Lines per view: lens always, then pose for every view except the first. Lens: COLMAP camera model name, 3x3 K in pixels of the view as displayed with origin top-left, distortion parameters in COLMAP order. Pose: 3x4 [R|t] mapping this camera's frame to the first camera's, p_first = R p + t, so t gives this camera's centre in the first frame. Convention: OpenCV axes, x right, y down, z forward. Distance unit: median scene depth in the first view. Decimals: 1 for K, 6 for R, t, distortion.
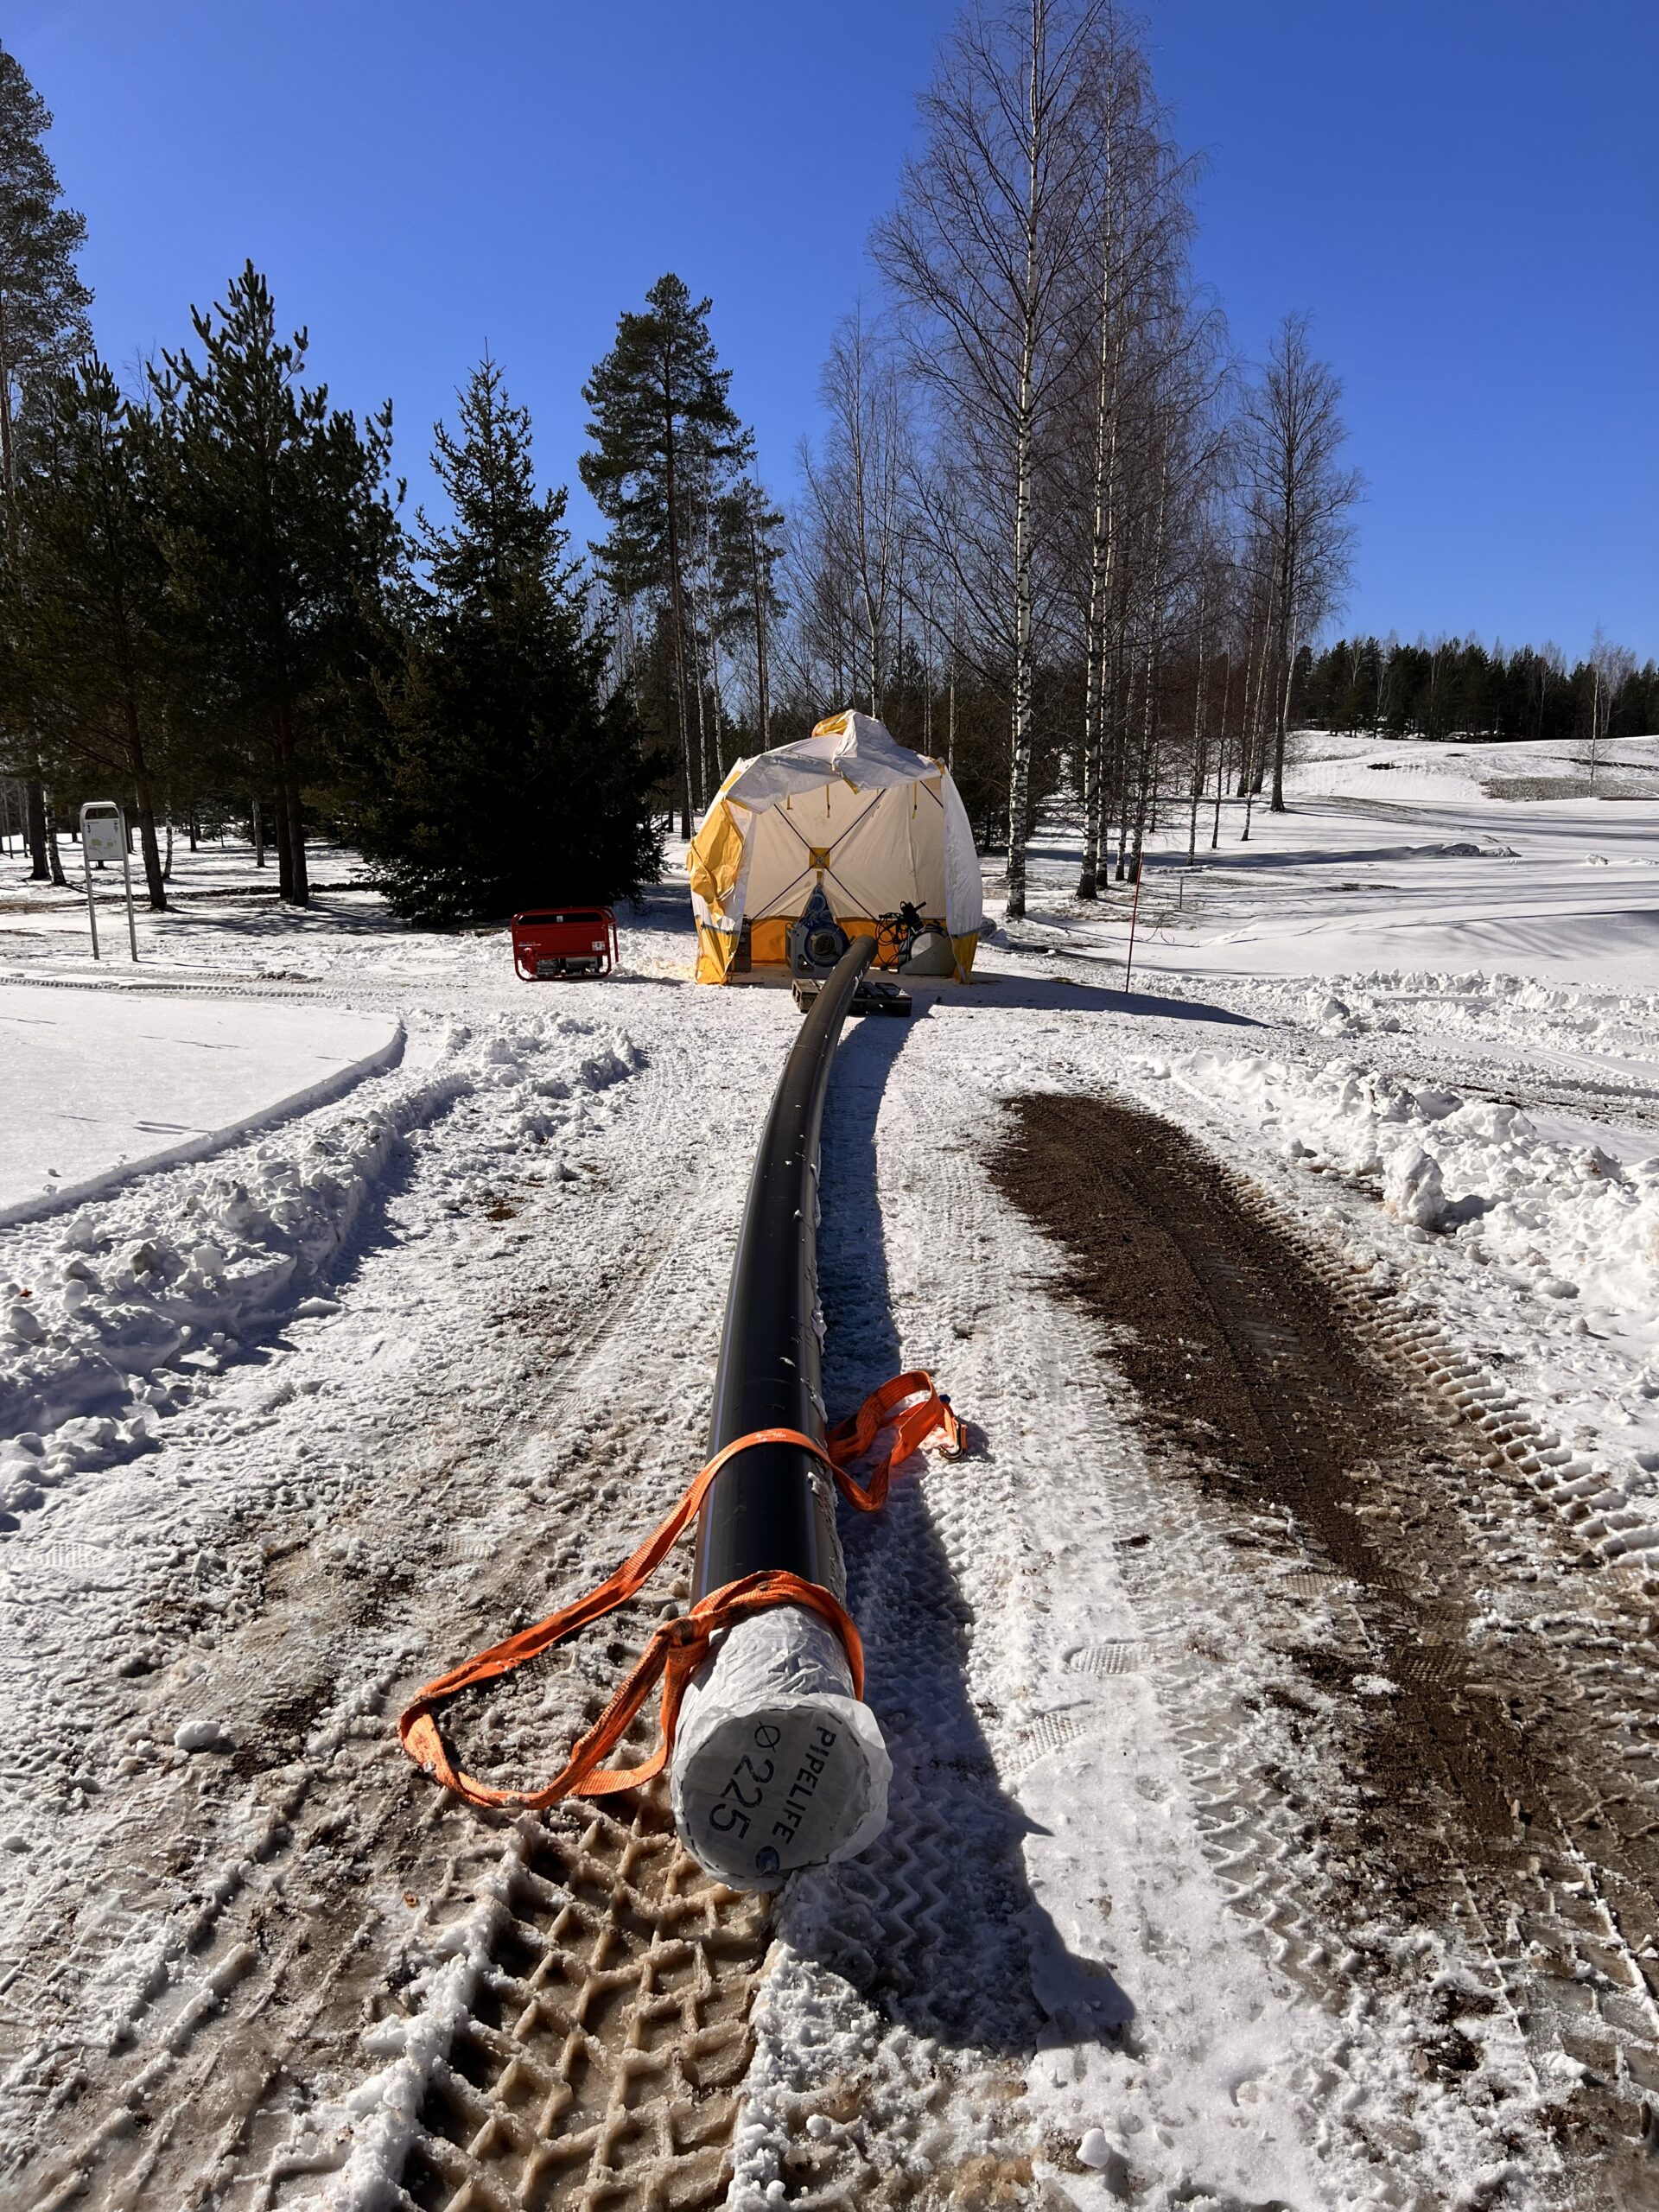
lens RADIAL K [[1657.3, 0, 840.5], [0, 1657.3, 1114.1], [0, 0, 1]] dist [0.027208, -0.032518]
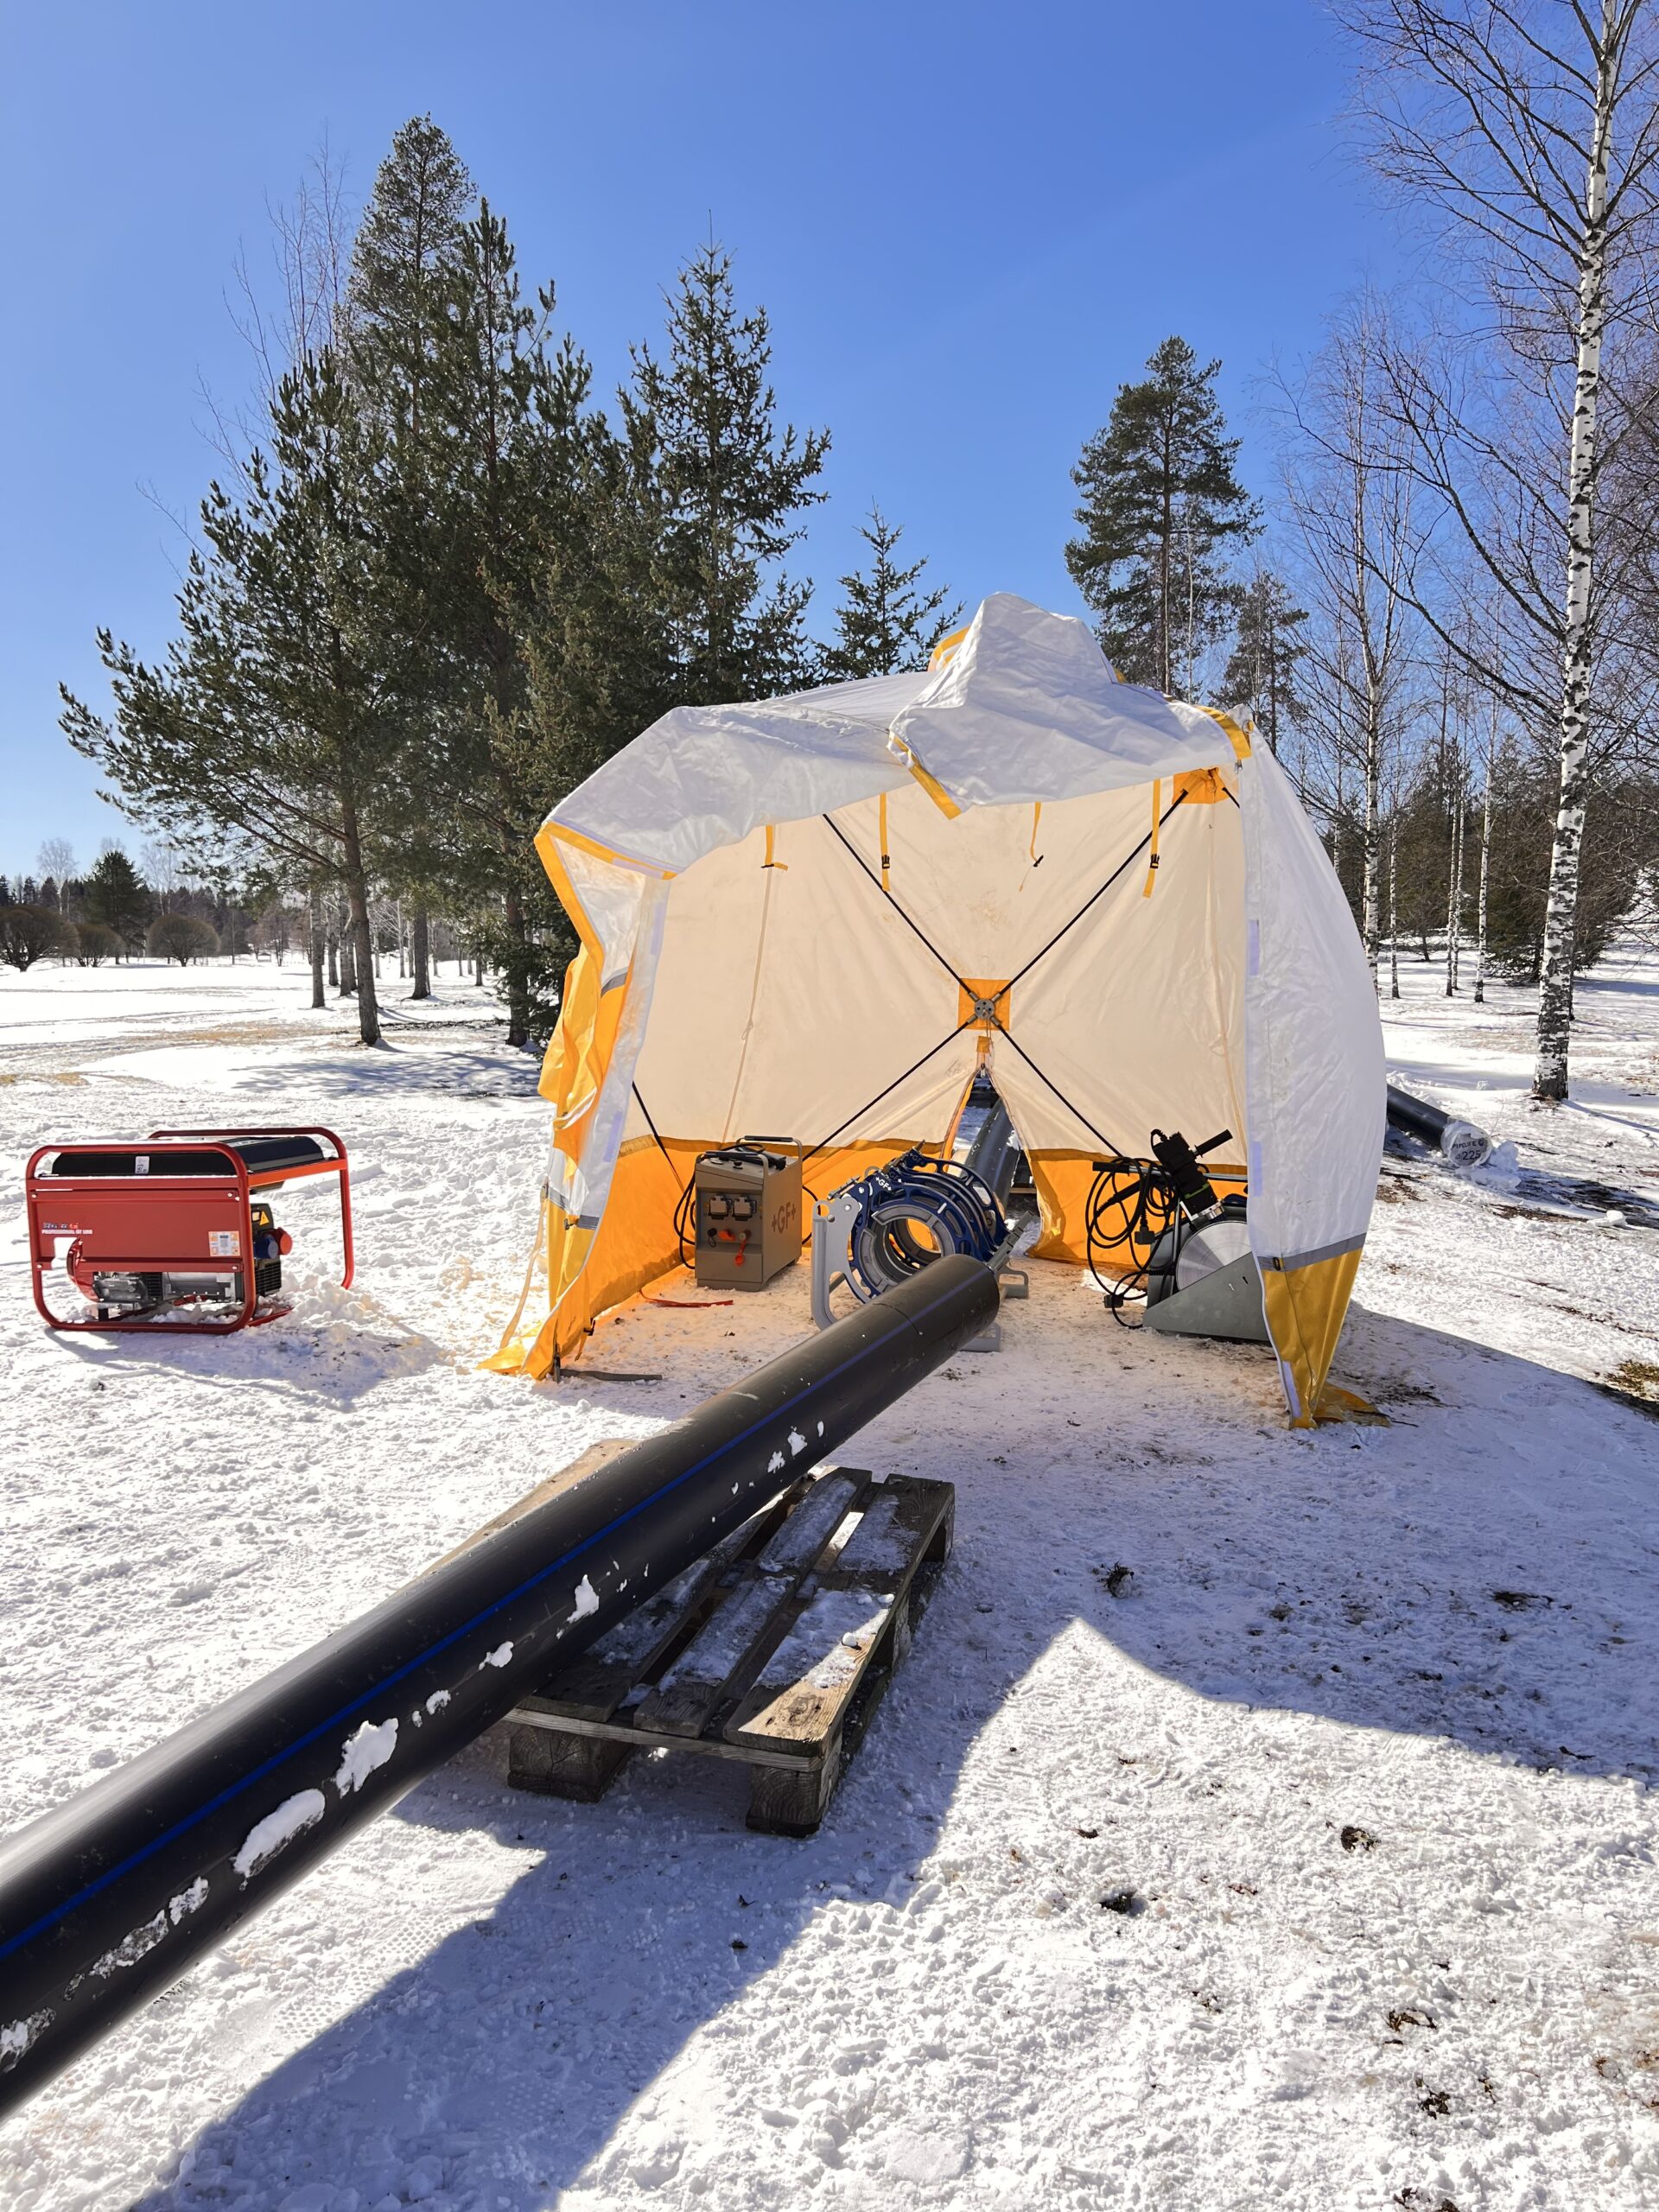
lens RADIAL K [[1657.3, 0, 840.5], [0, 1657.3, 1114.1], [0, 0, 1]] dist [0.027208, -0.032518]
pose [[0.951134, 0.038789, -0.306332, 0.016675], [-0.061149, 0.996092, -0.063733, -0.021053], [0.302663, 0.079350, 0.949789, 0.128121]]
